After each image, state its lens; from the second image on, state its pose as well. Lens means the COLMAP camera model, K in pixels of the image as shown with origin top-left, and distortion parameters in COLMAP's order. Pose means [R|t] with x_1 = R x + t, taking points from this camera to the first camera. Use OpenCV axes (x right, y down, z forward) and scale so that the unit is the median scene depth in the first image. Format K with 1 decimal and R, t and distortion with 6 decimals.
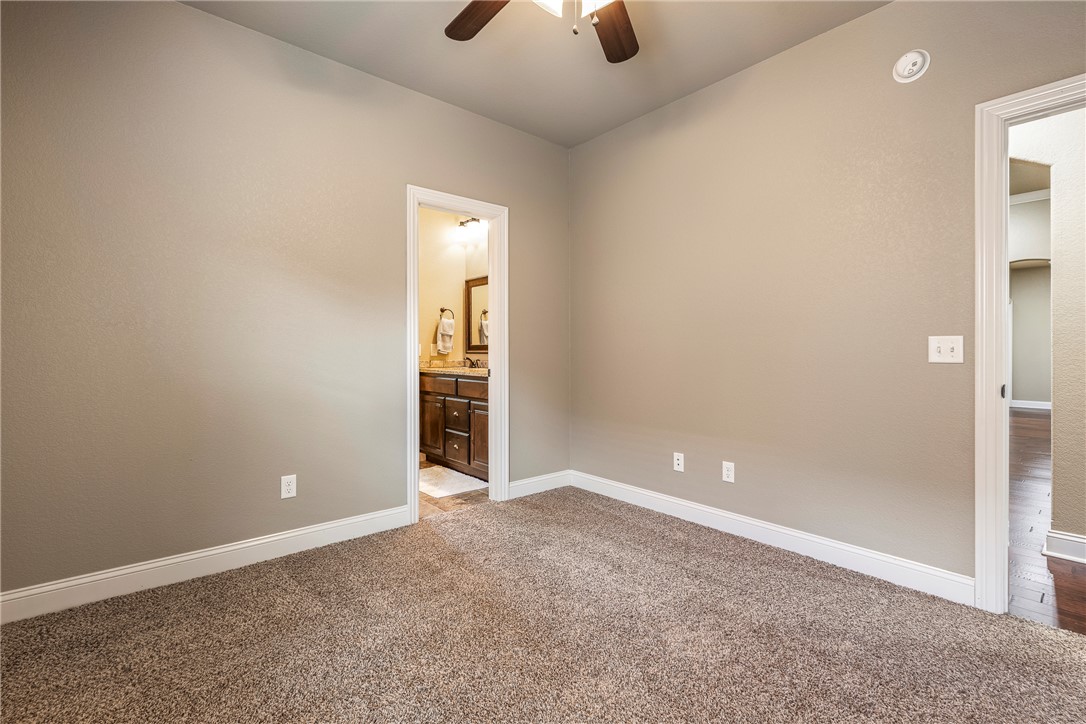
lens RADIAL K [[497.8, 0, 545.6], [0, 497.8, 356.9], [0, 0, 1]] dist [-0.005705, 0.000061]
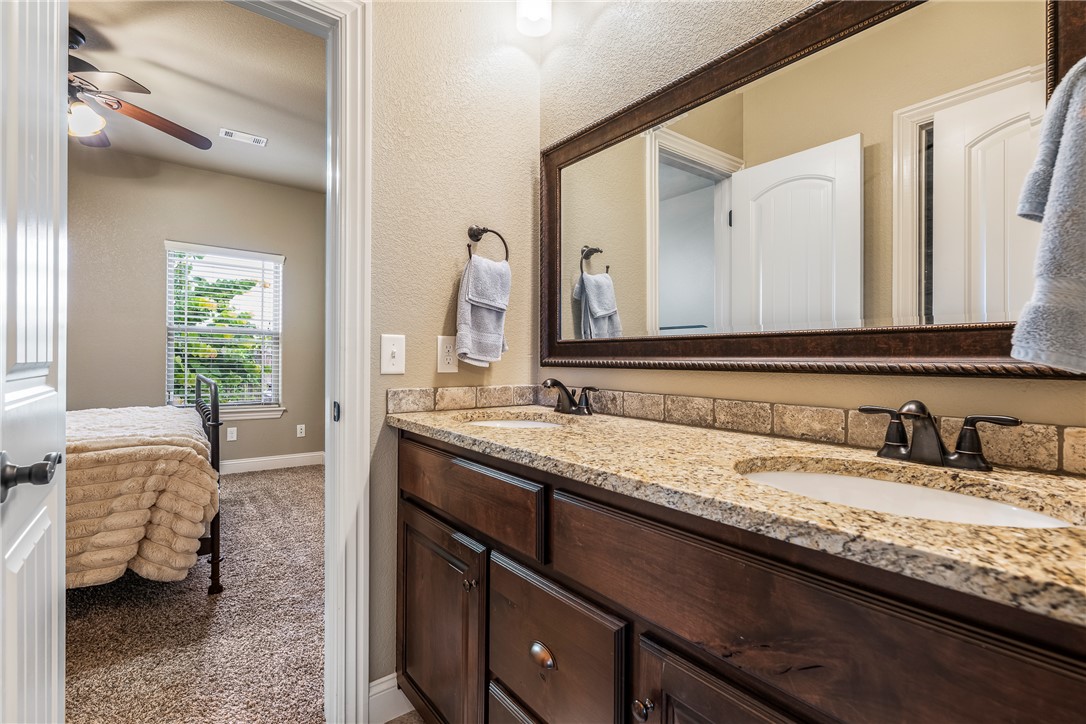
lens RADIAL K [[497.8, 0, 538.6], [0, 497.8, 360.8], [0, 0, 1]] dist [-0.005705, 0.000061]
pose [[0.998524, 0.007172, -0.053828, -0.147555], [-0.007634, 0.999936, -0.008382, -0.007935], [0.053764, 0.008780, 0.998515, 0.678764]]
